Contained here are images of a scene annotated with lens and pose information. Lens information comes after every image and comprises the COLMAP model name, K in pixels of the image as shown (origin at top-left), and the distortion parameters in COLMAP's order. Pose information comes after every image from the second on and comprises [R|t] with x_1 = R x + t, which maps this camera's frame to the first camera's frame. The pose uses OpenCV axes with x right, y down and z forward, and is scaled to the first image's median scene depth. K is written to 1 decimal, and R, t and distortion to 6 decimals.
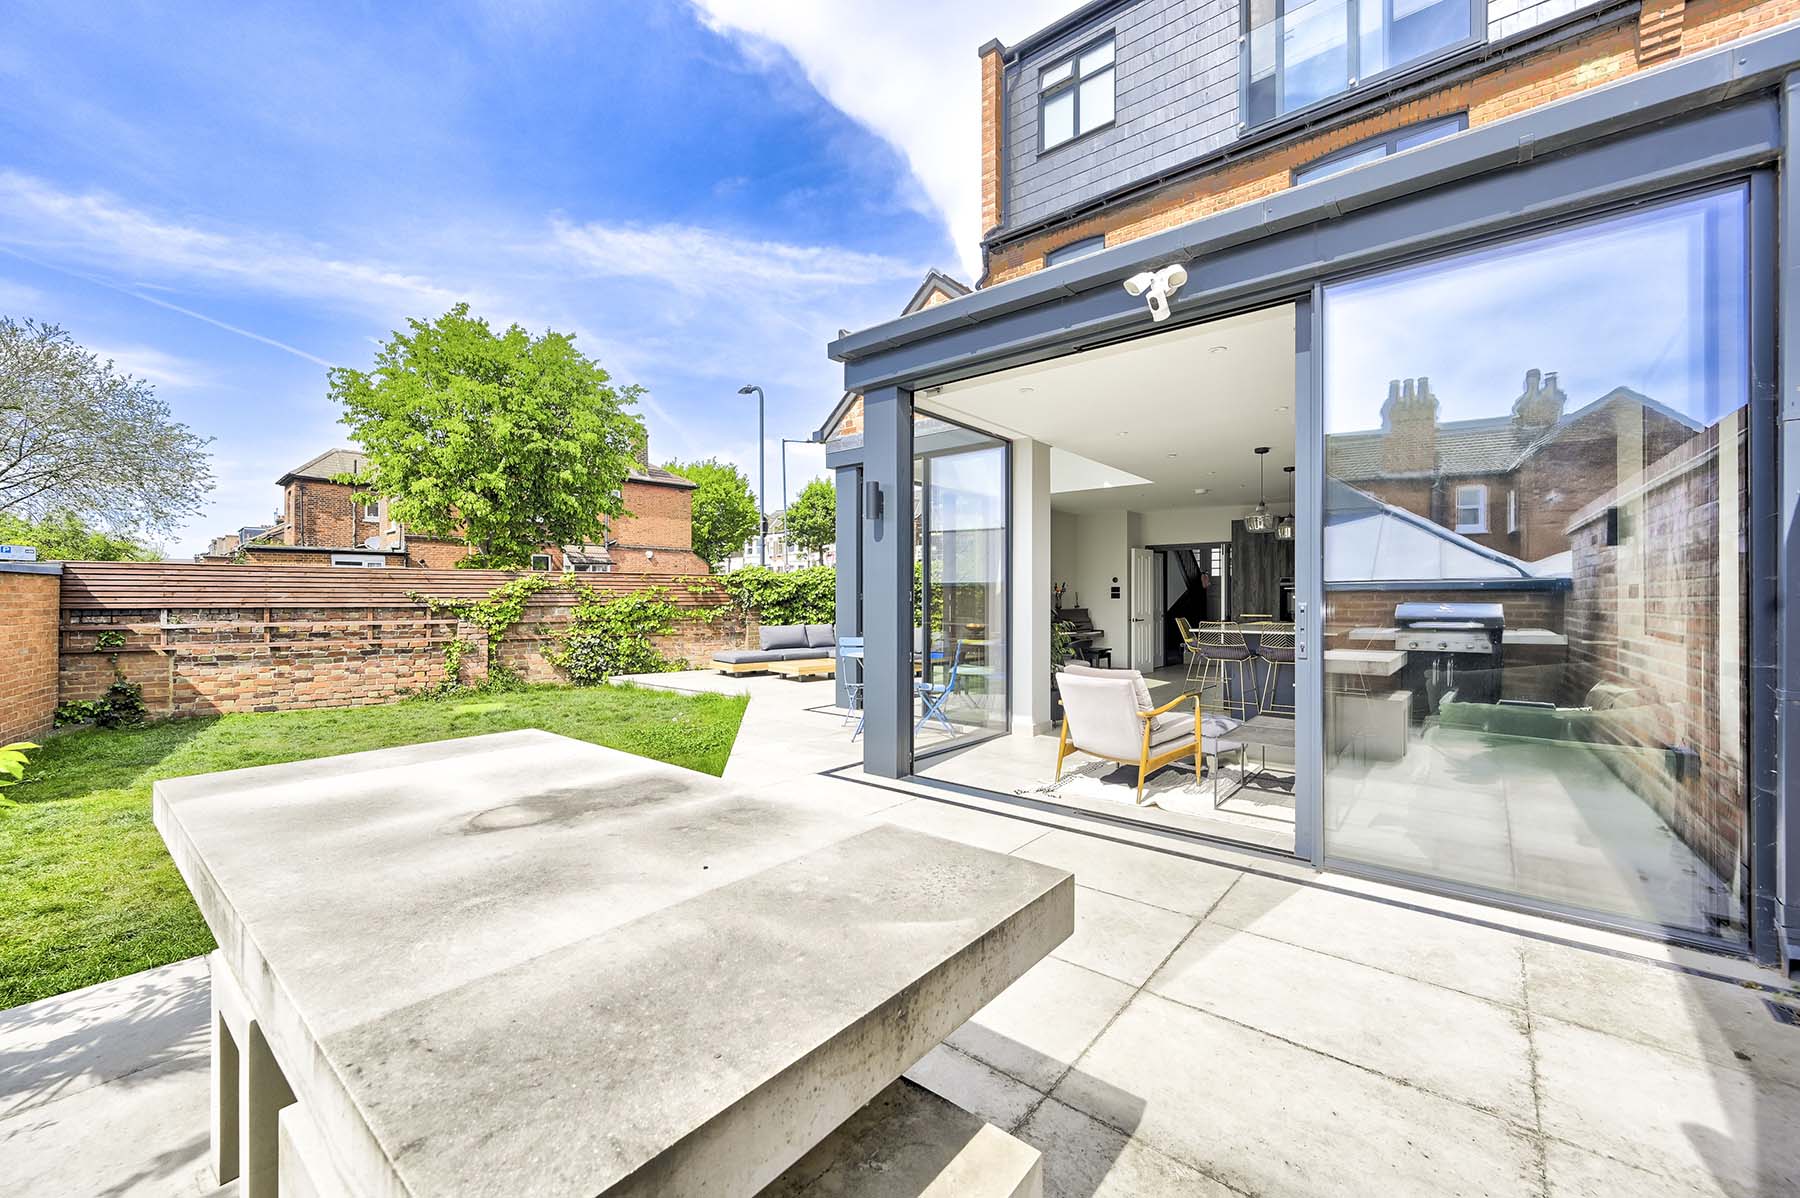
lens RADIAL K [[713.4, 0, 903.3], [0, 713.4, 595.7], [0, 0, 1]] dist [-0.000623, 0.000377]
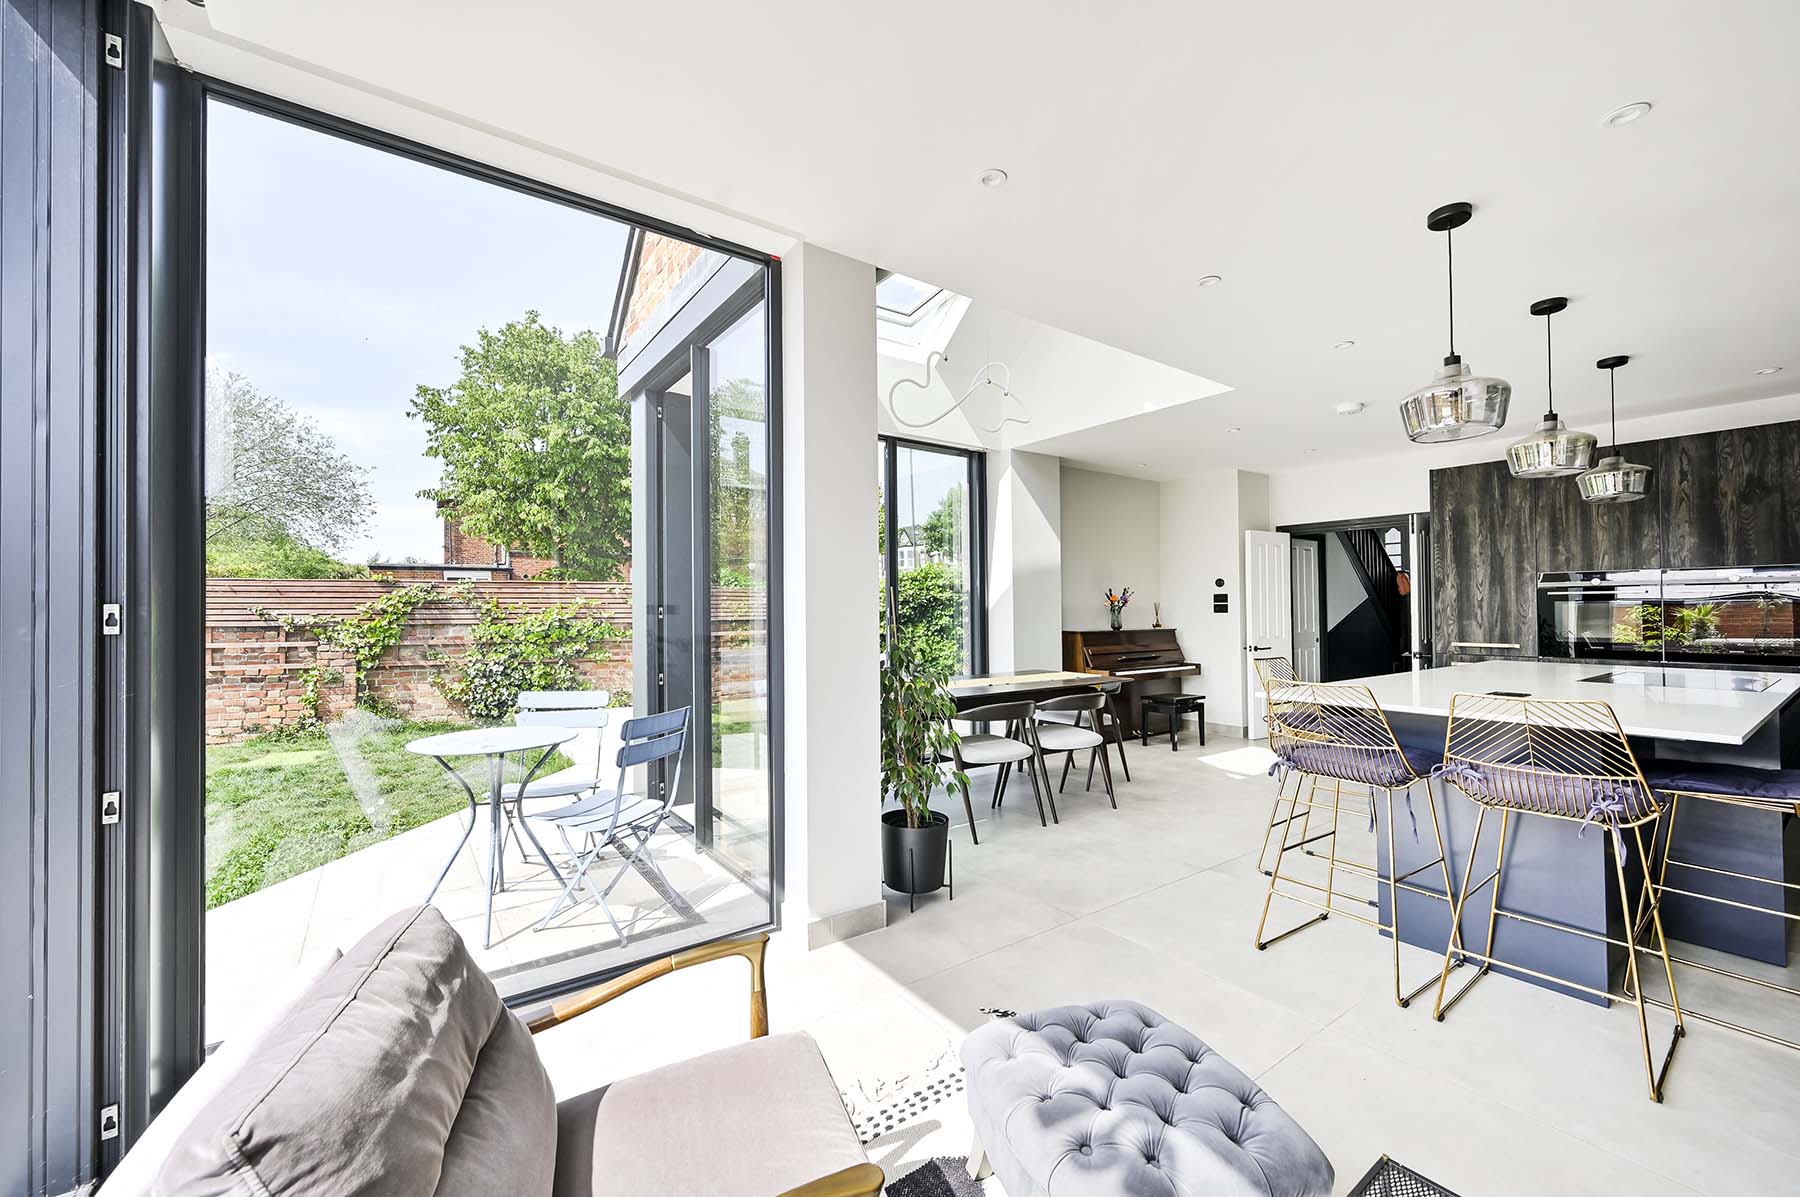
lens RADIAL K [[716.9, 0, 892.7], [0, 716.9, 601.8], [0, 0, 1]] dist [0.004405, 0.000134]
pose [[0.968090, -0.006167, -0.250528, 0.204918], [0.003680, 0.999939, -0.010393, -0.000541], [0.250577, 0.009139, 0.968054, 0.367403]]
